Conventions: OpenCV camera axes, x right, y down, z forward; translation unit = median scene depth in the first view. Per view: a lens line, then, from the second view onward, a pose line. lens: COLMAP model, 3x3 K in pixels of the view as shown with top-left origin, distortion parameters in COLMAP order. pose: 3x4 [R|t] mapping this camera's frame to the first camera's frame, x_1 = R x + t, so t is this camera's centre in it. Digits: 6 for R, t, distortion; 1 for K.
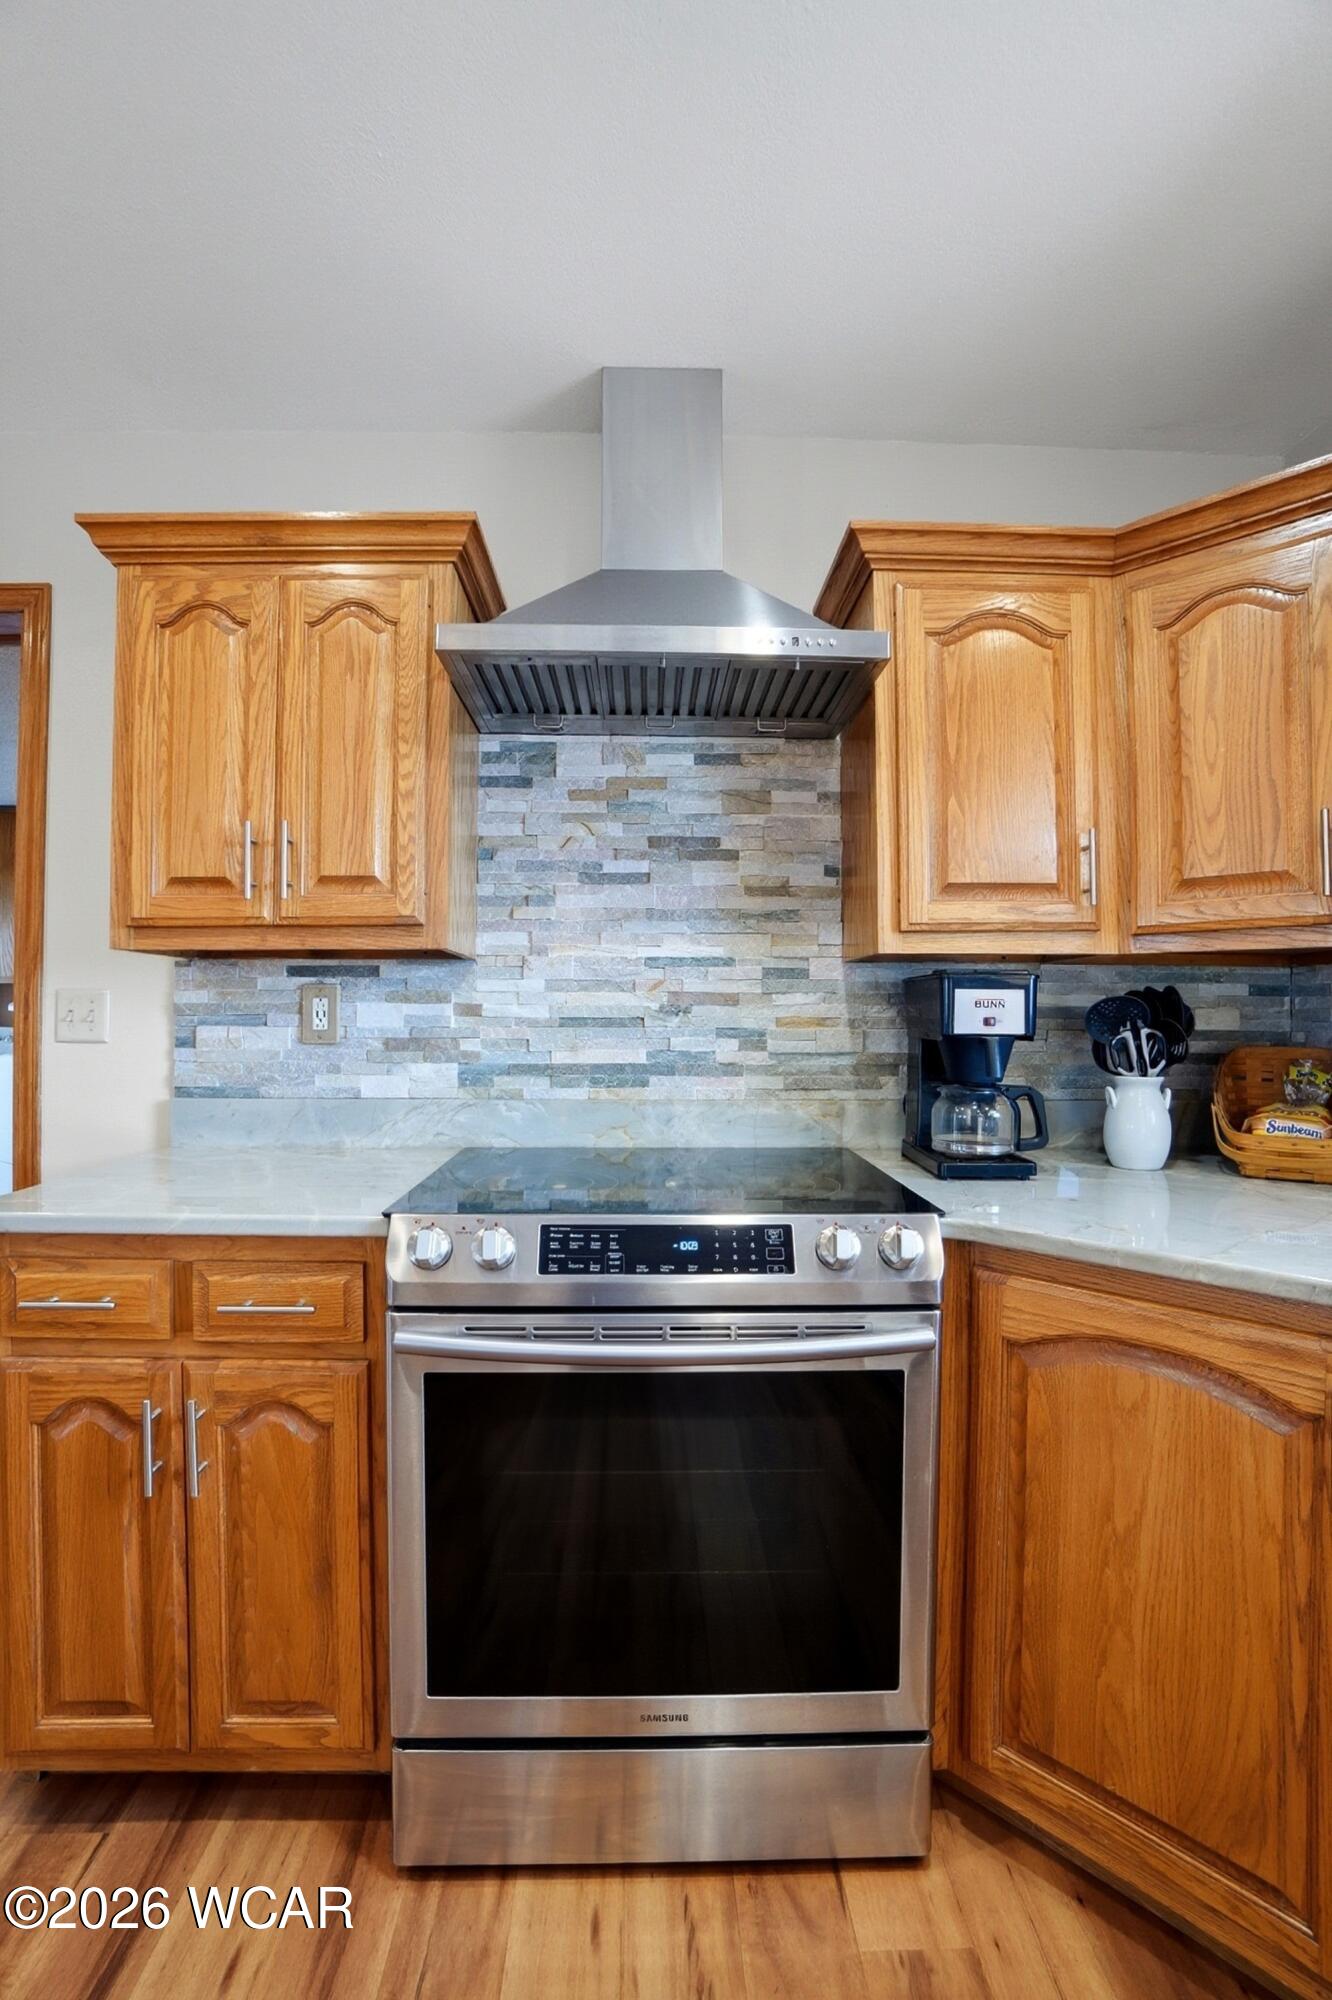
lens RADIAL K [[900.9, 0, 659.1], [0, 900.9, 1008.4], [0, 0, 1]] dist [-0.060214, 0.020619]
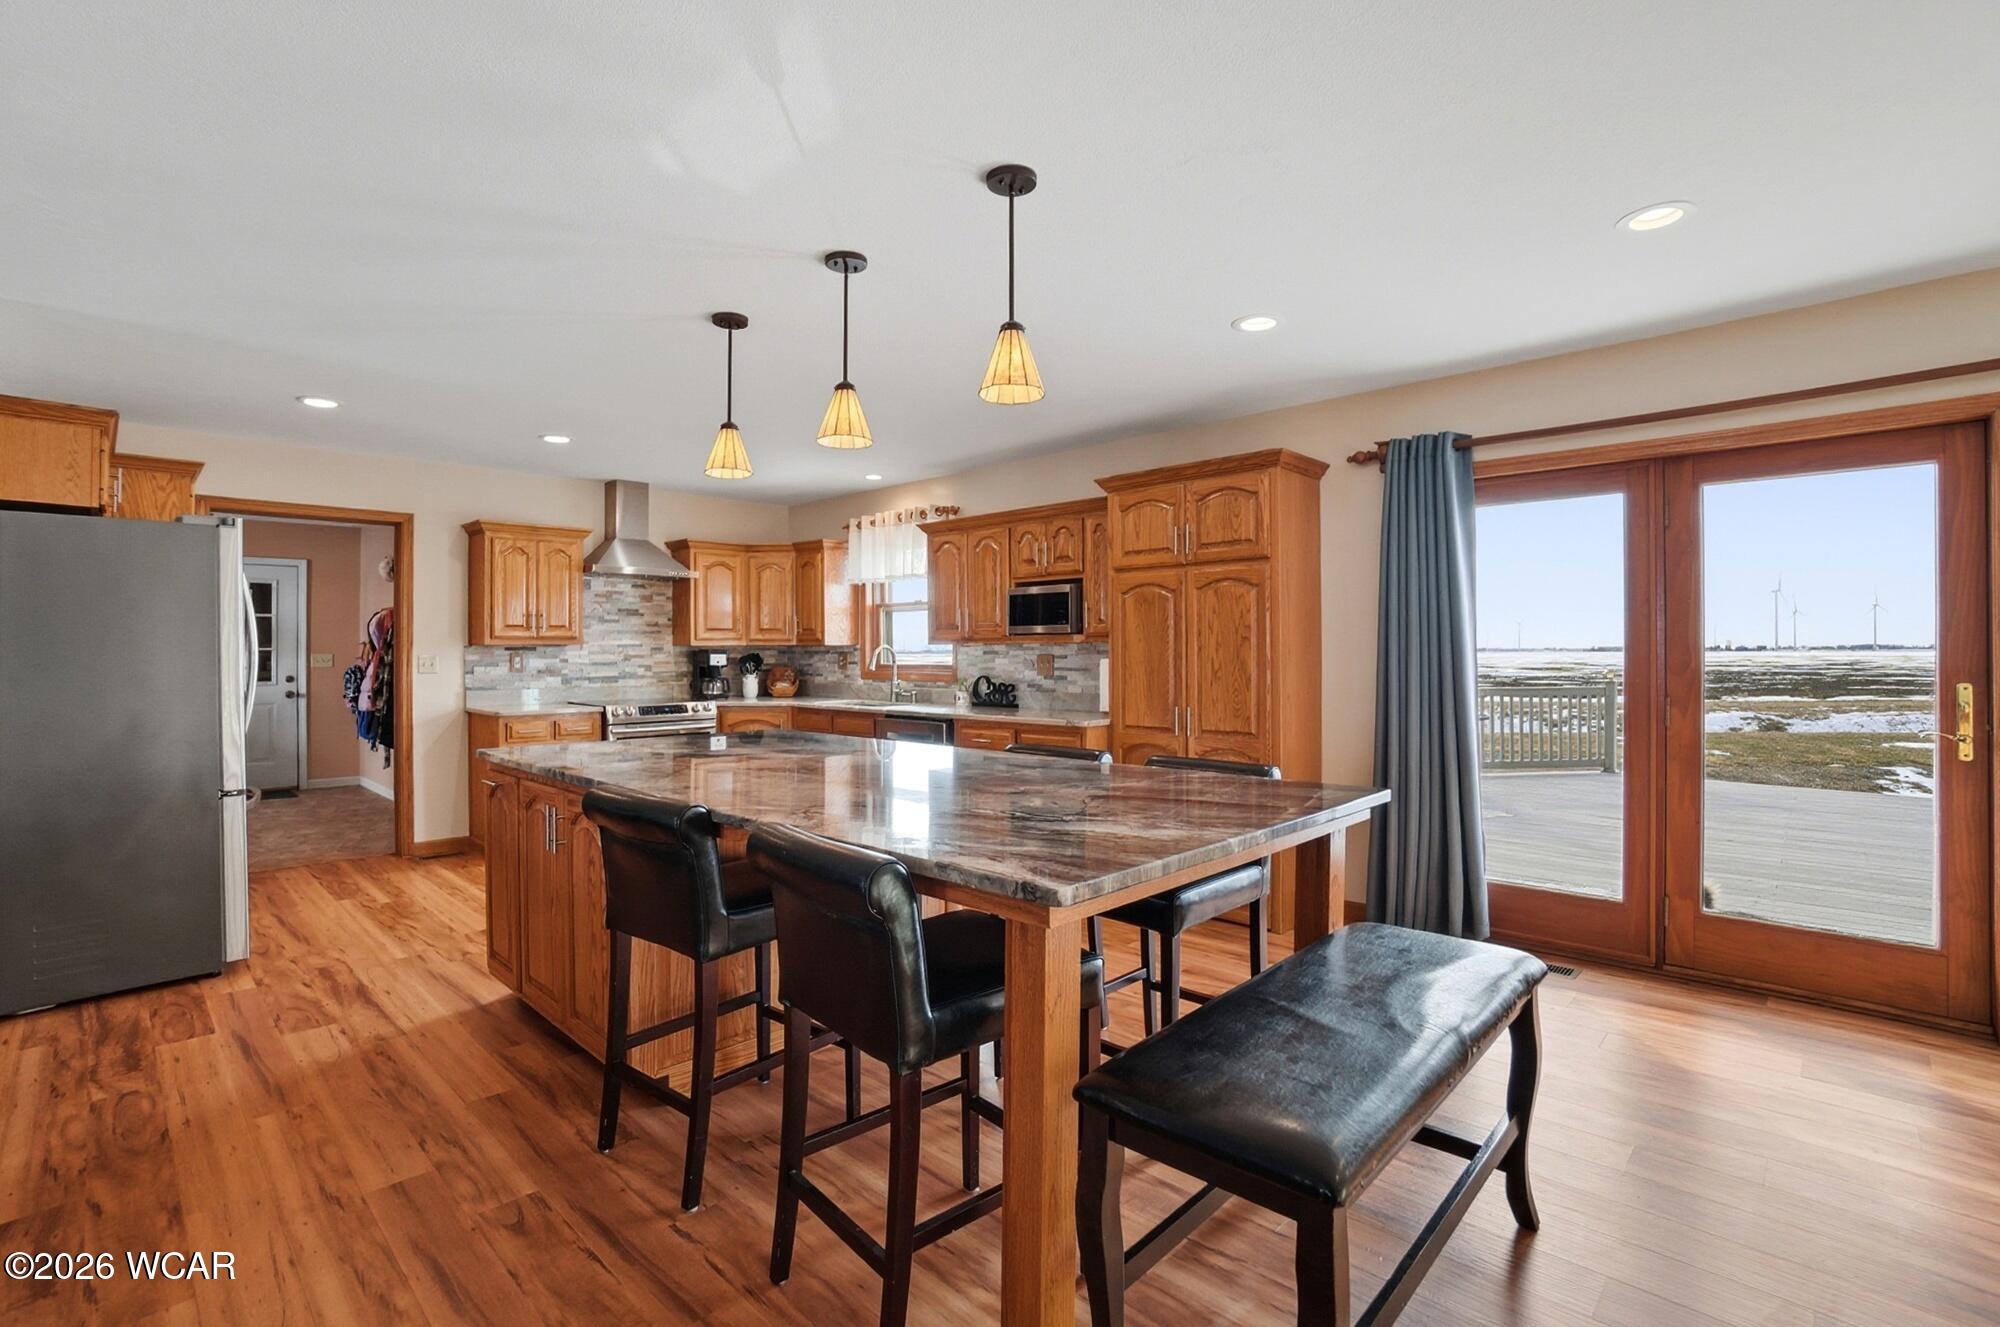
lens RADIAL K [[900.9, 0, 1009.4], [0, 900.9, 649.1], [0, 0, 1]] dist [-0.060214, 0.020619]
pose [[0.704570, -0.003813, 0.709625, -1.640489], [0.001358, 0.999991, 0.004025, -0.060631], [-0.709634, -0.001872, 0.704568, -2.919268]]
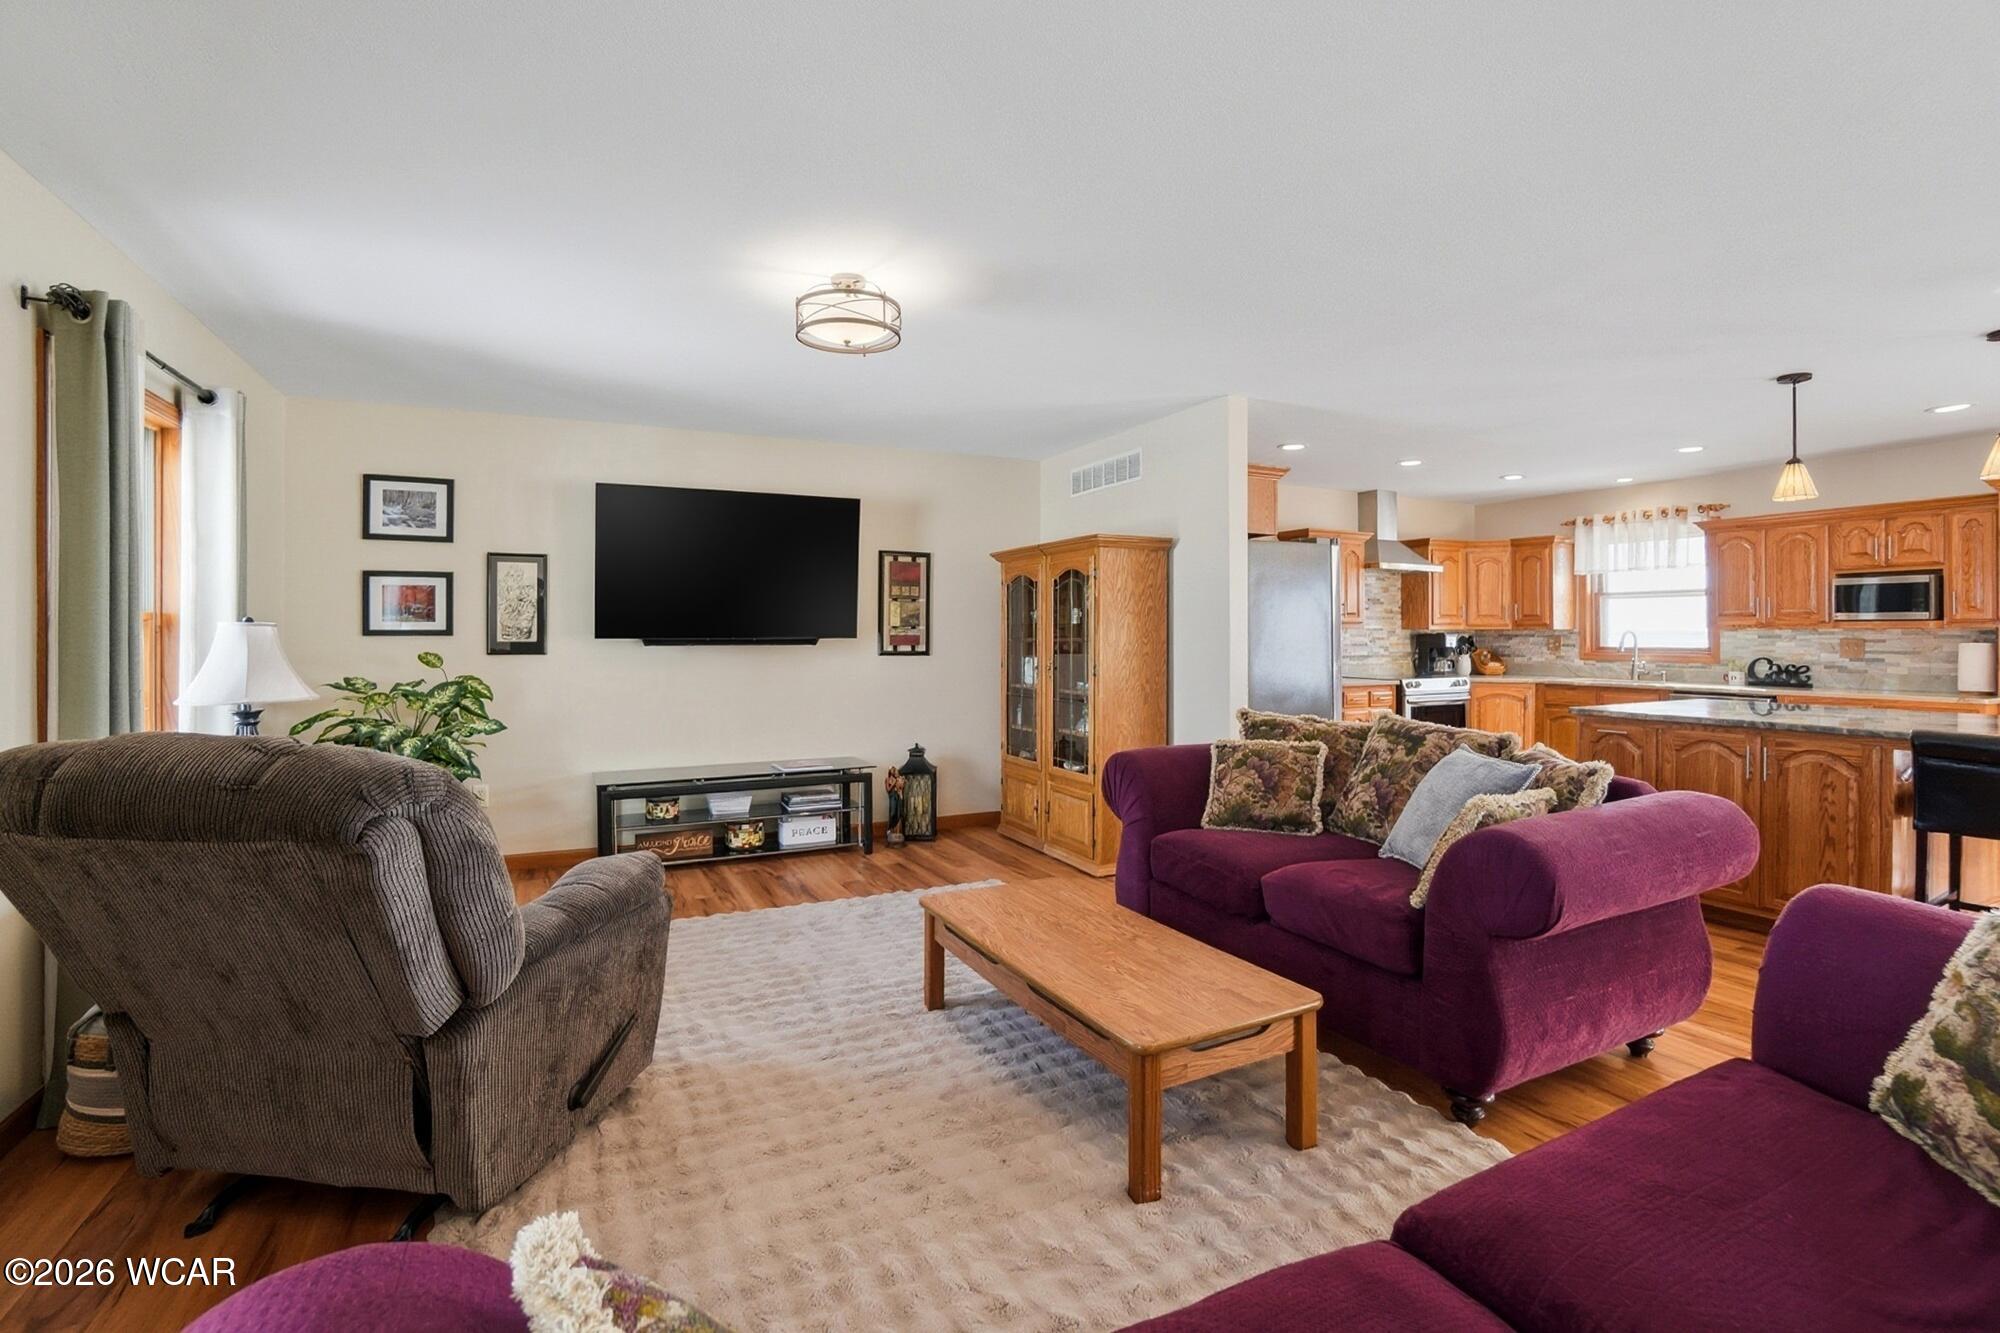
lens RADIAL K [[900.9, 0, 1022.6], [0, 900.9, 629.2], [0, 0, 1]] dist [-0.060214, 0.020619]
pose [[0.900872, -0.003427, 0.434071, -3.791211], [0.002260, 0.999992, 0.003205, -0.085045], [-0.434079, -0.001906, 0.900873, -2.329384]]
